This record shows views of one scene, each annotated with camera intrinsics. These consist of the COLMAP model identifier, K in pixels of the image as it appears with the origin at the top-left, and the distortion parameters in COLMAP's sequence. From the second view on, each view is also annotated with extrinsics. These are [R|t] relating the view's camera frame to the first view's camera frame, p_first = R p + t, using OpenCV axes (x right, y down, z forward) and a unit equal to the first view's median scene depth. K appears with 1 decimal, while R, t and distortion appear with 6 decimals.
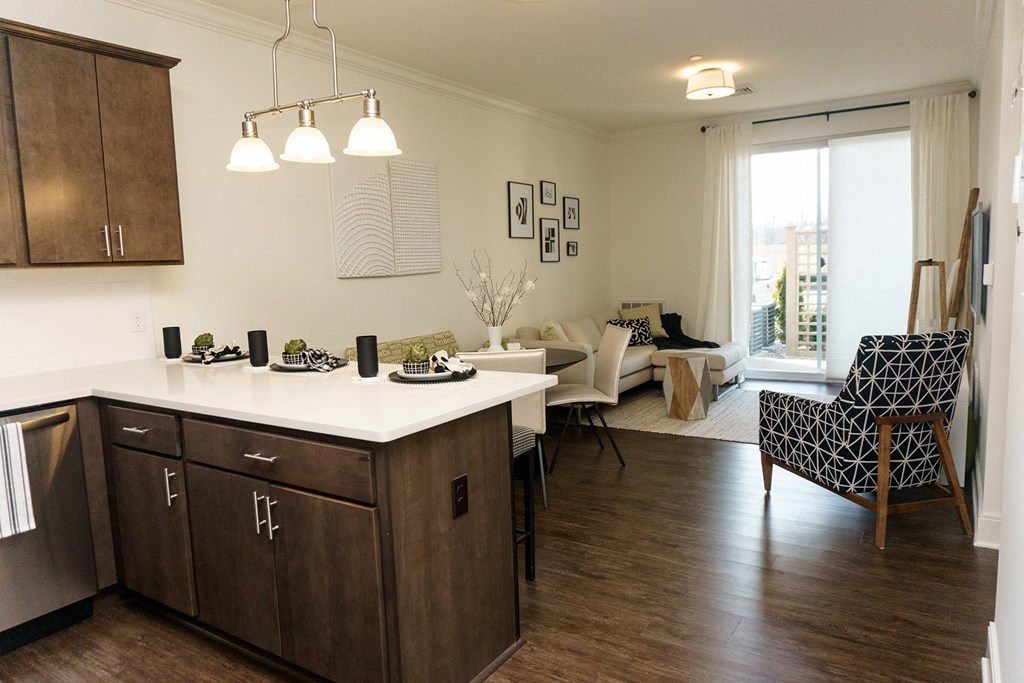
lens RADIAL K [[689.0, 0, 509.5], [0, 689.0, 333.8], [0, 0, 1]] dist [-0.006372, -0.001303]
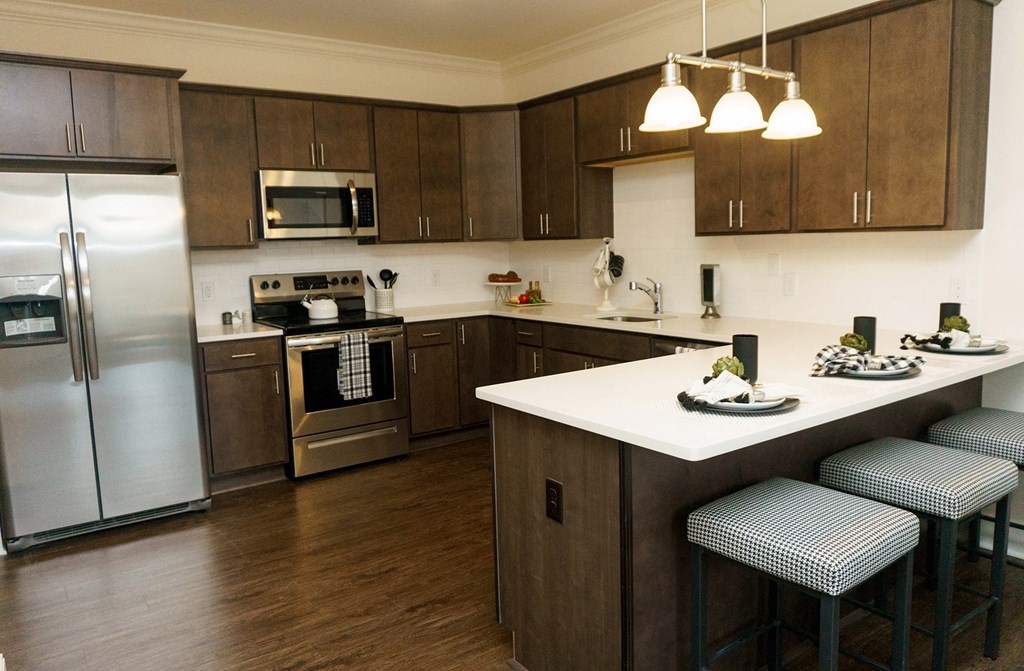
lens RADIAL K [[734.2, 0, 506.7], [0, 734.2, 331.9], [0, 0, 1]] dist [-0.003279, -0.007016]
pose [[-0.369608, 0.159843, -0.915336, 0.616698], [-0.053287, 0.979825, 0.192621, -0.135873], [0.927658, 0.119970, -0.353634, 0.920443]]
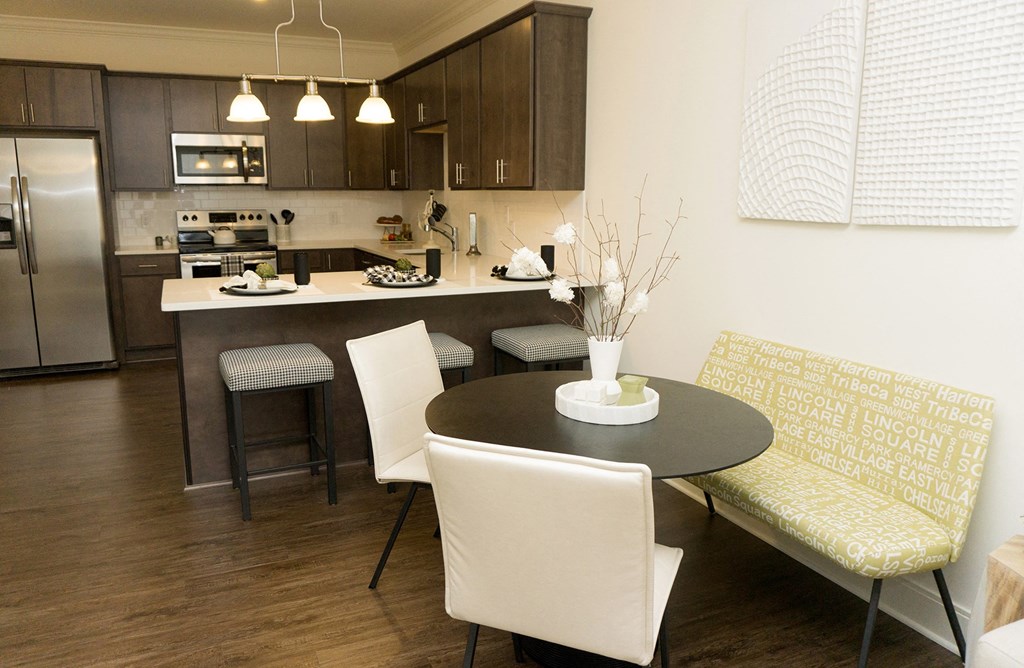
lens RADIAL K [[717.8, 0, 490.2], [0, 717.8, 328.3], [0, 0, 1]] dist [-0.011966, -0.001528]
pose [[-0.550378, 0.190518, -0.812888, 0.631254], [-0.065937, 0.960658, 0.269794, -0.218942], [0.832308, 0.202088, -0.516162, 1.771836]]
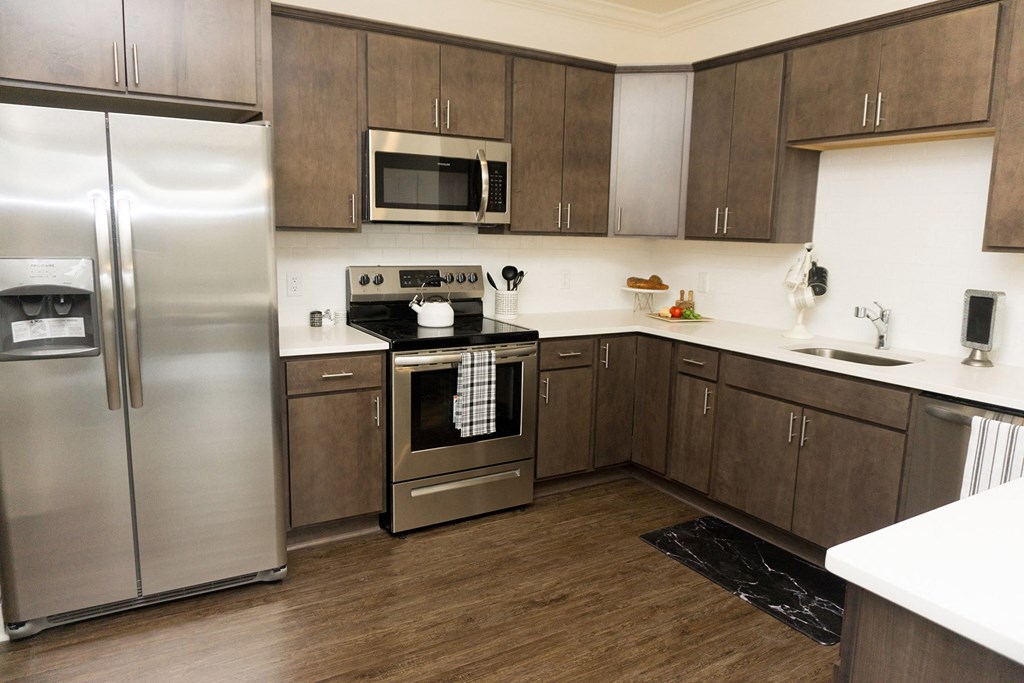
lens RADIAL K [[689.0, 0, 513.4], [0, 689.0, 341.3], [0, 0, 1]] dist [-0.006372, -0.001303]
pose [[-0.437433, 0.168272, -0.883367, 0.286542], [-0.101437, 0.966833, 0.234402, -0.100347], [0.893511, 0.192141, -0.405856, 0.586088]]
